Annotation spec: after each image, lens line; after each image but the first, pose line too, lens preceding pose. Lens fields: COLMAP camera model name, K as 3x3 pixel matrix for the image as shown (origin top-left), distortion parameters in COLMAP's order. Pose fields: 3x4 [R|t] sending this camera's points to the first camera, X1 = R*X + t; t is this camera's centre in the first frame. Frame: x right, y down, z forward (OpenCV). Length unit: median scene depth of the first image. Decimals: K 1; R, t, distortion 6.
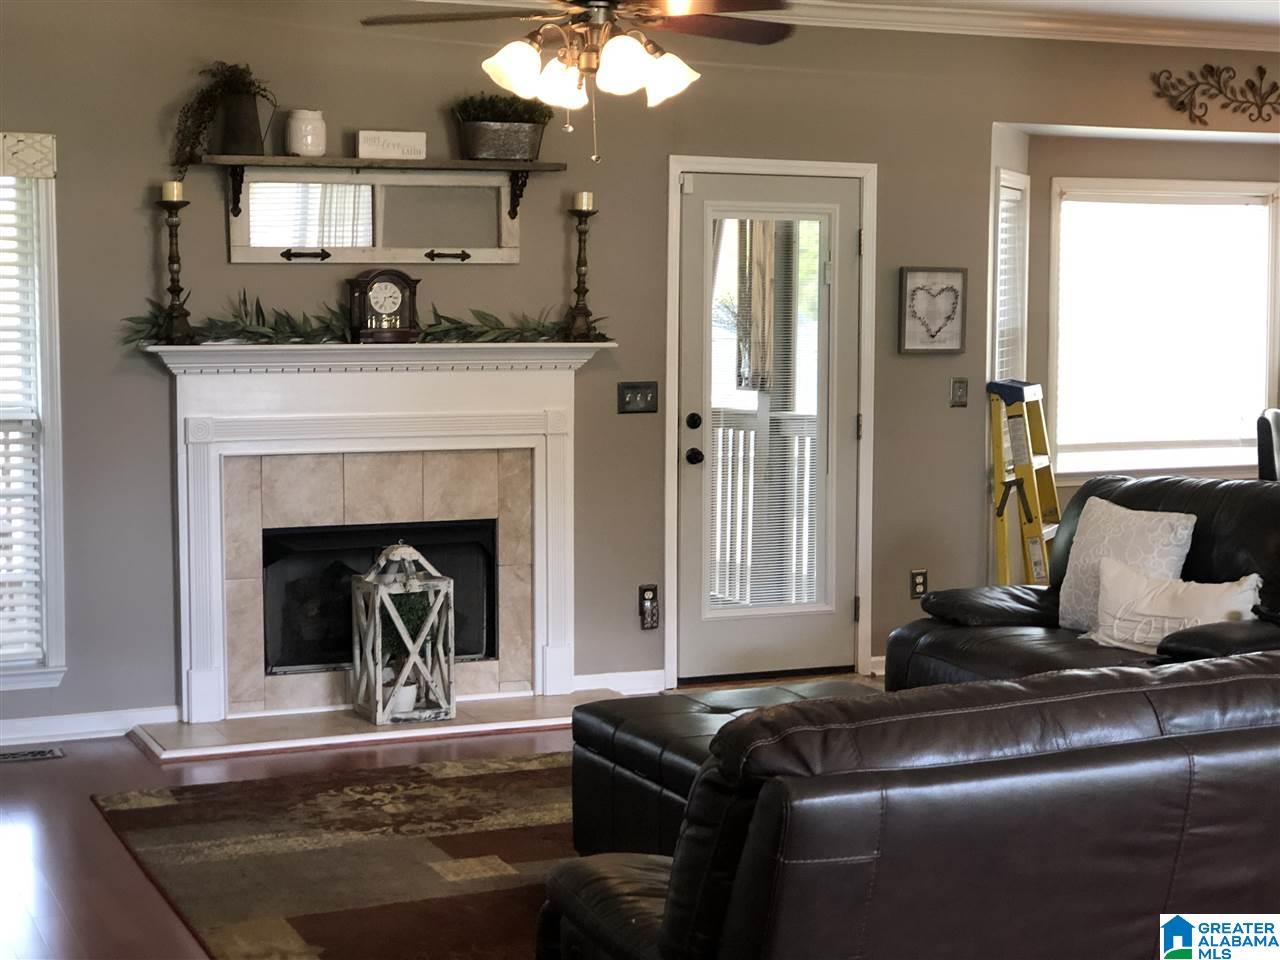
lens RADIAL K [[2124.4, 0, 640.0], [0, 2124.4, 480.0], [0, 0, 1]] dist [-0.010012, 0.278248]
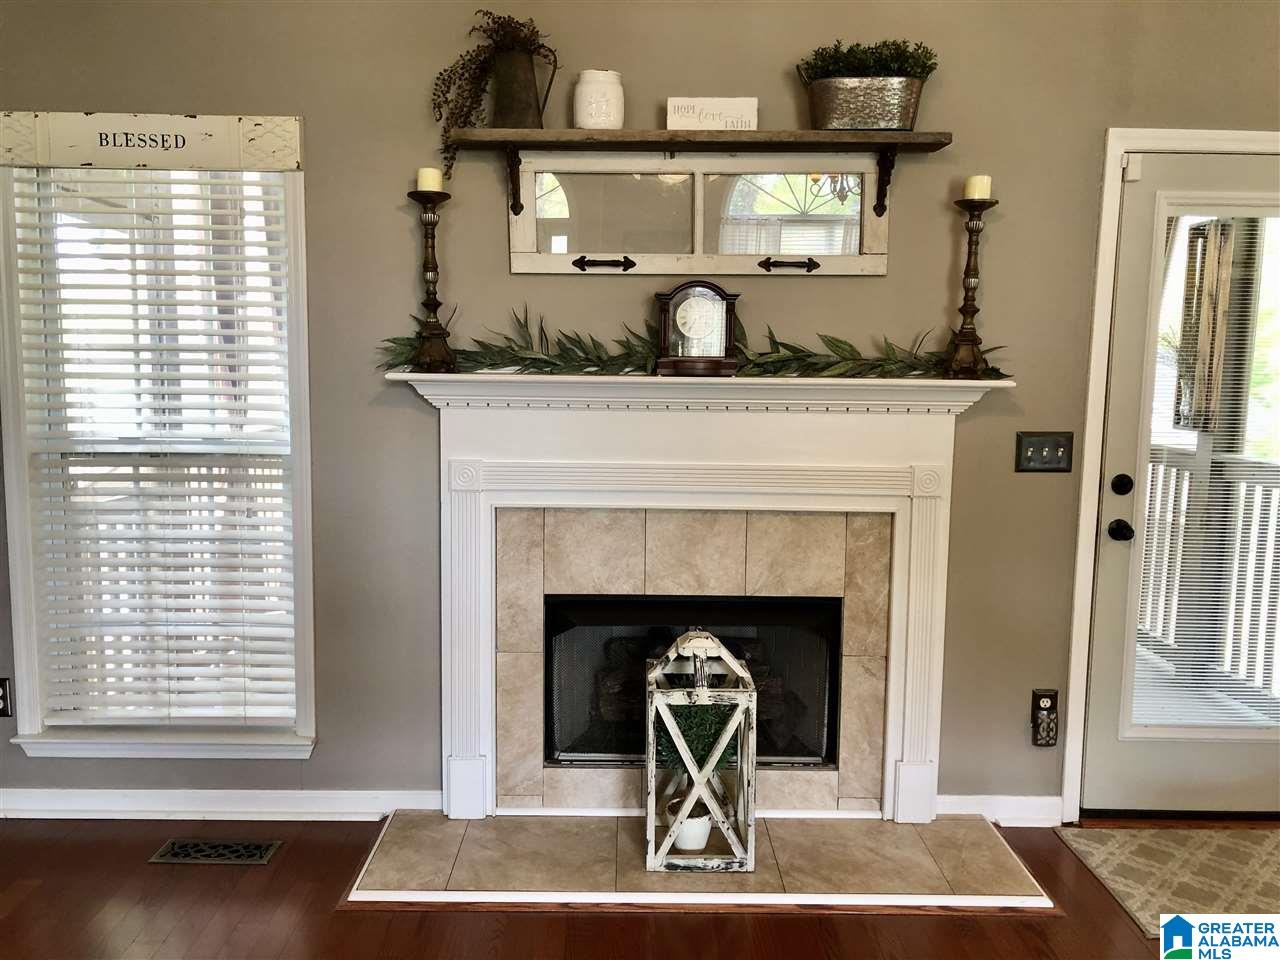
lens RADIAL K [[1042.9, 0, 637.4], [0, 1042.9, 465.6], [0, 0, 1]] dist [0.059469, -0.121950]
pose [[0.917956, 0.055579, -0.392769, 0.014138], [-0.044029, 0.998293, 0.038362, -0.044468], [0.394231, -0.017921, 0.918837, 0.629127]]
